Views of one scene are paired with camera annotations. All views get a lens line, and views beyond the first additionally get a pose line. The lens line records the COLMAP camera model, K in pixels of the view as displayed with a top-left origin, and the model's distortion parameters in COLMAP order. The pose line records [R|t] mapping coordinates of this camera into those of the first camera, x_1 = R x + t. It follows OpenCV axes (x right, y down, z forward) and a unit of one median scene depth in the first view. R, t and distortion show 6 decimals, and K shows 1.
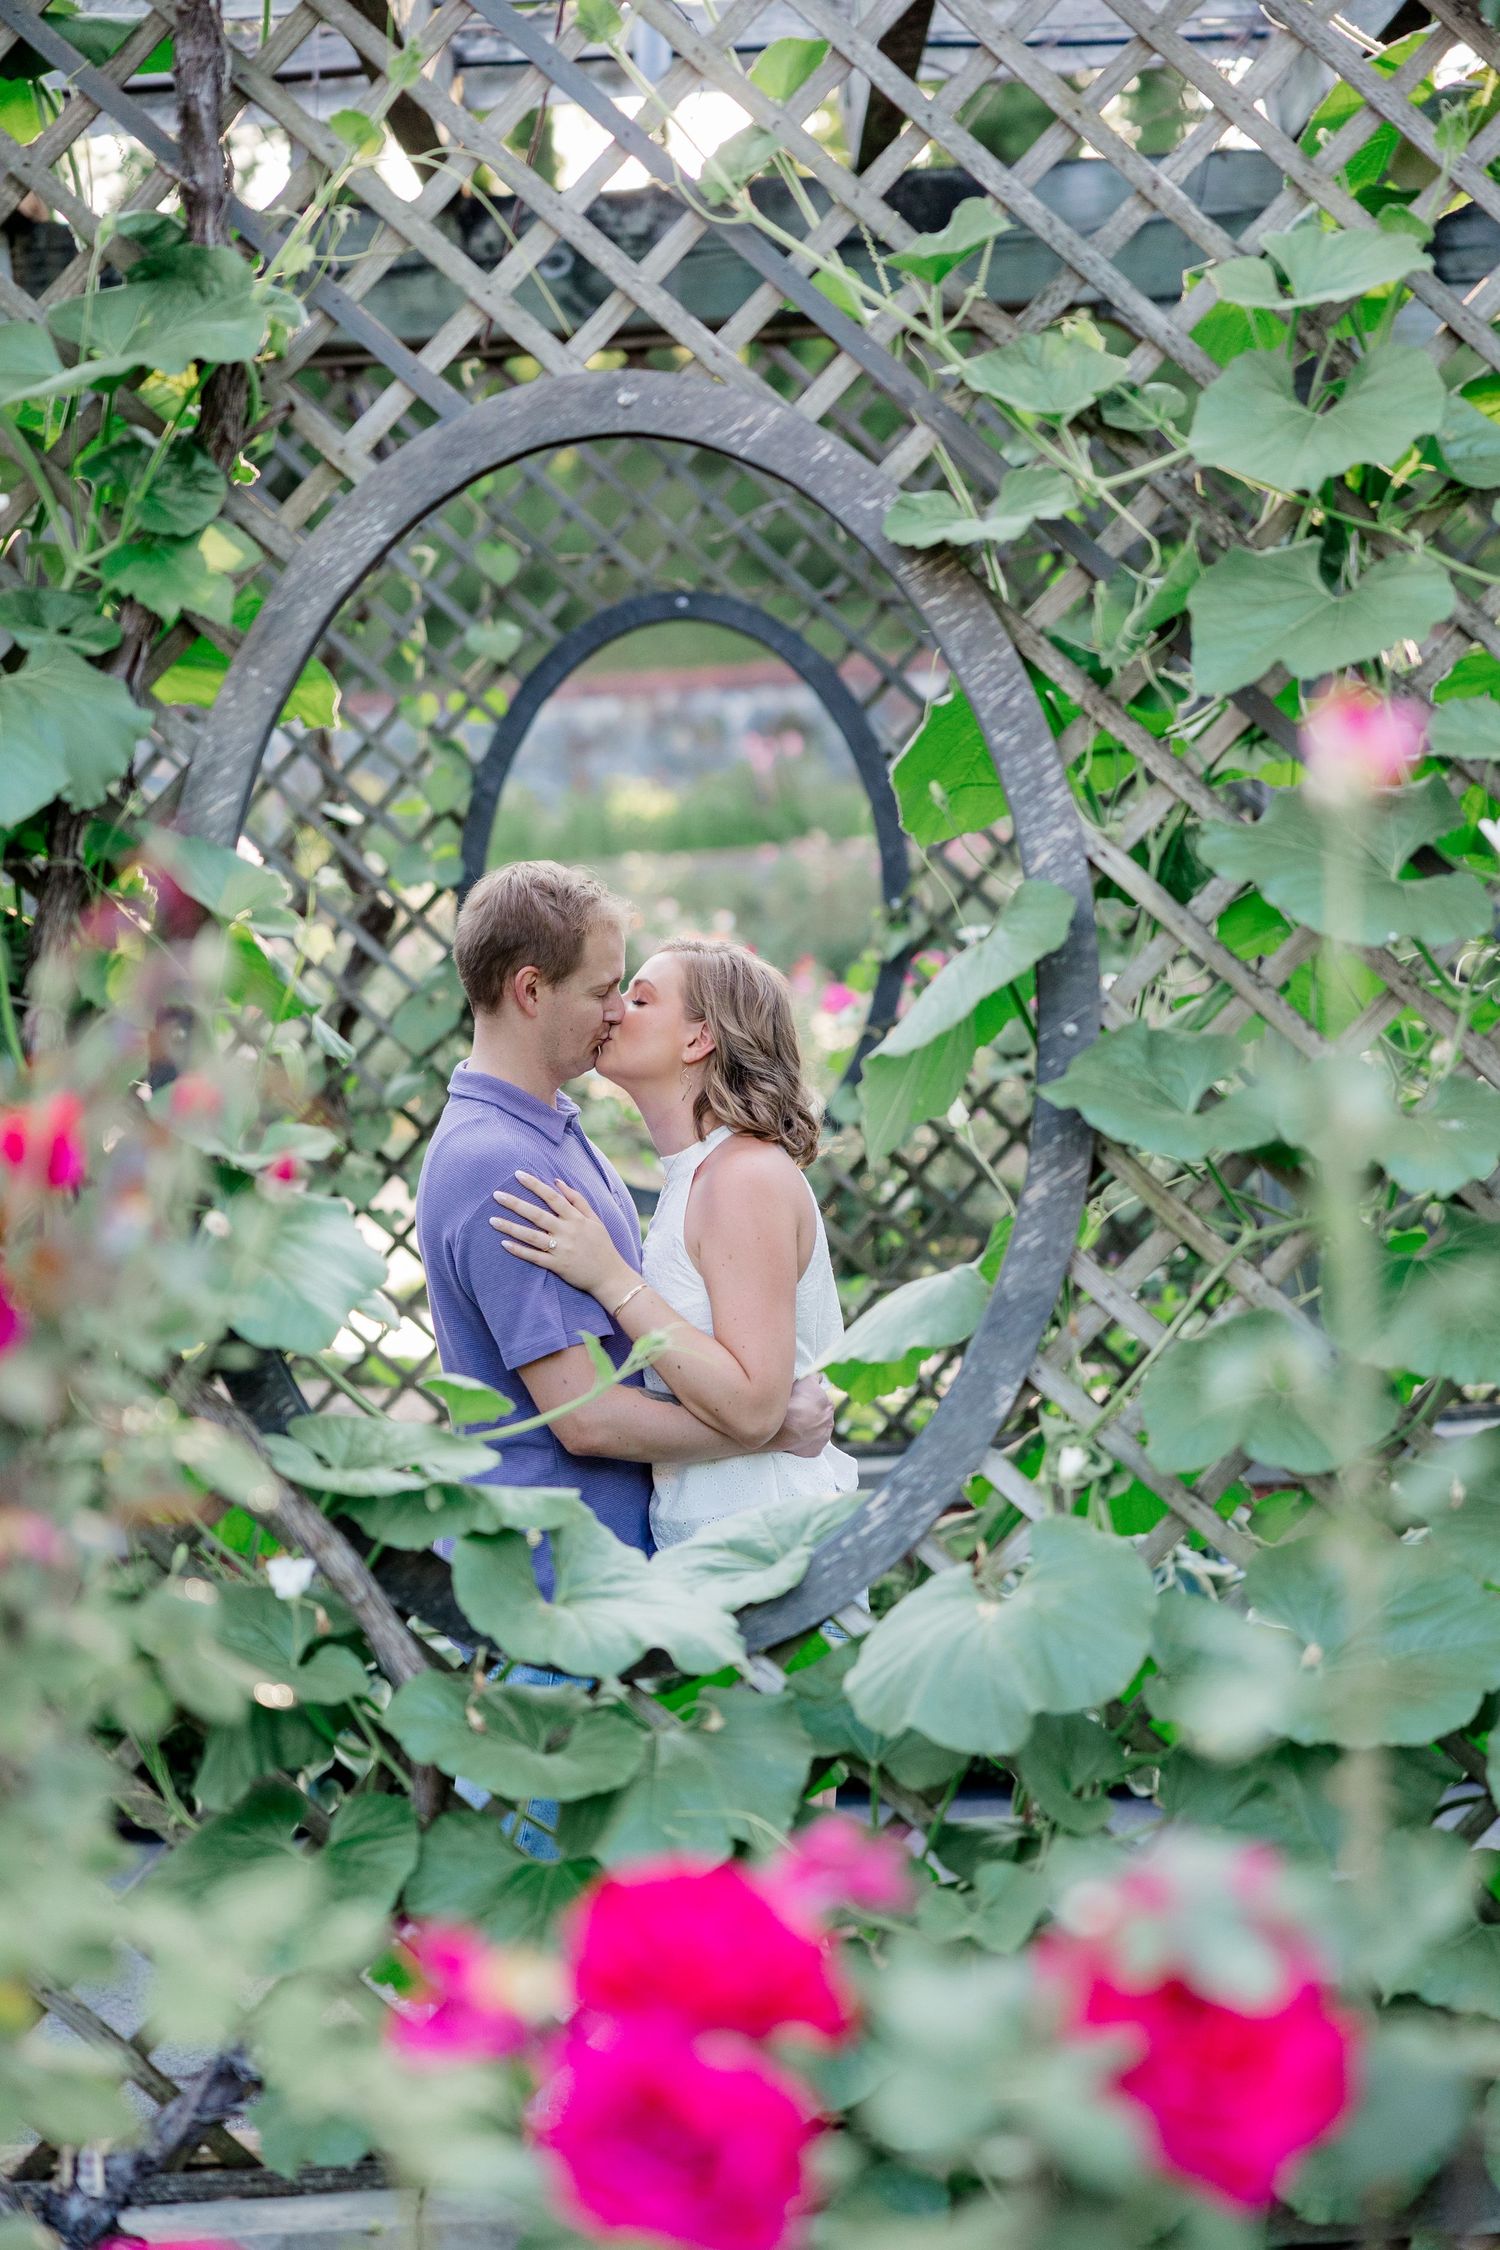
lens RADIAL K [[4387.3, 0, 768.6], [0, 4387.3, 1127.9], [0, 0, 1]] dist [0.017144, 0.000000]
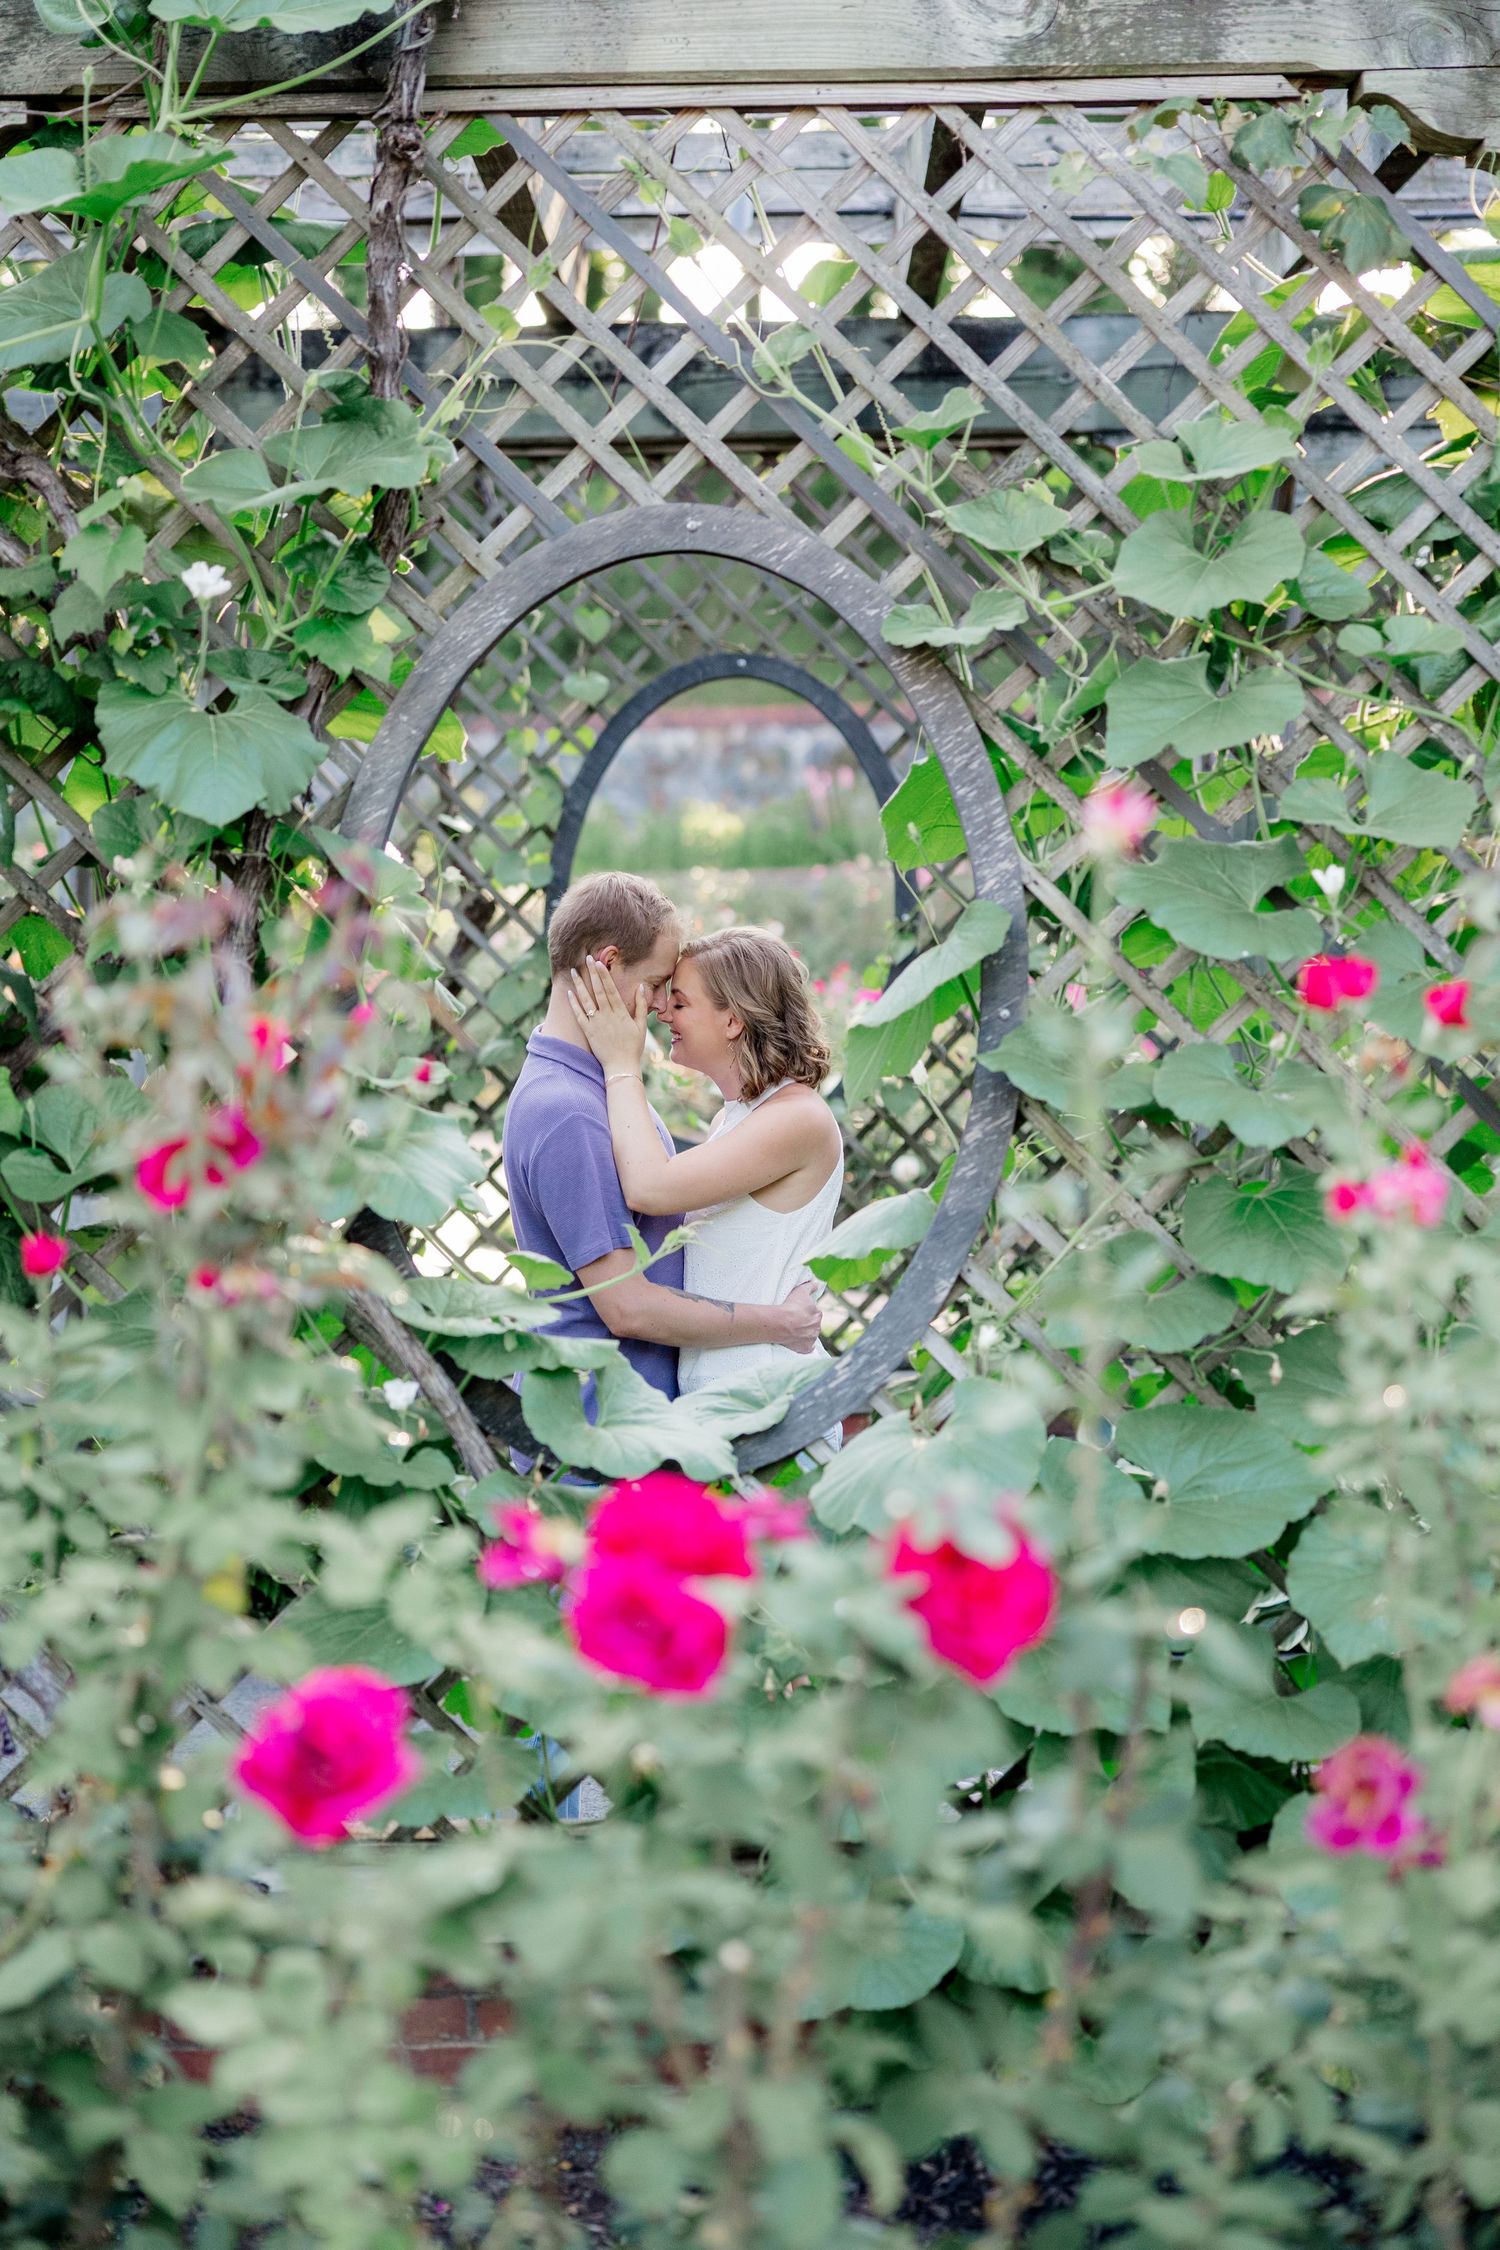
lens RADIAL K [[5028.0, 0, 738.1], [0, 5028.0, 1124.6], [0, 0, 1]] dist [0.057241, 0.000000]
pose [[0.998528, 0.045904, -0.028886, 0.033803], [-0.046255, 0.998862, -0.011608, 0.032523], [0.028320, 0.012927, 0.999515, -0.522696]]
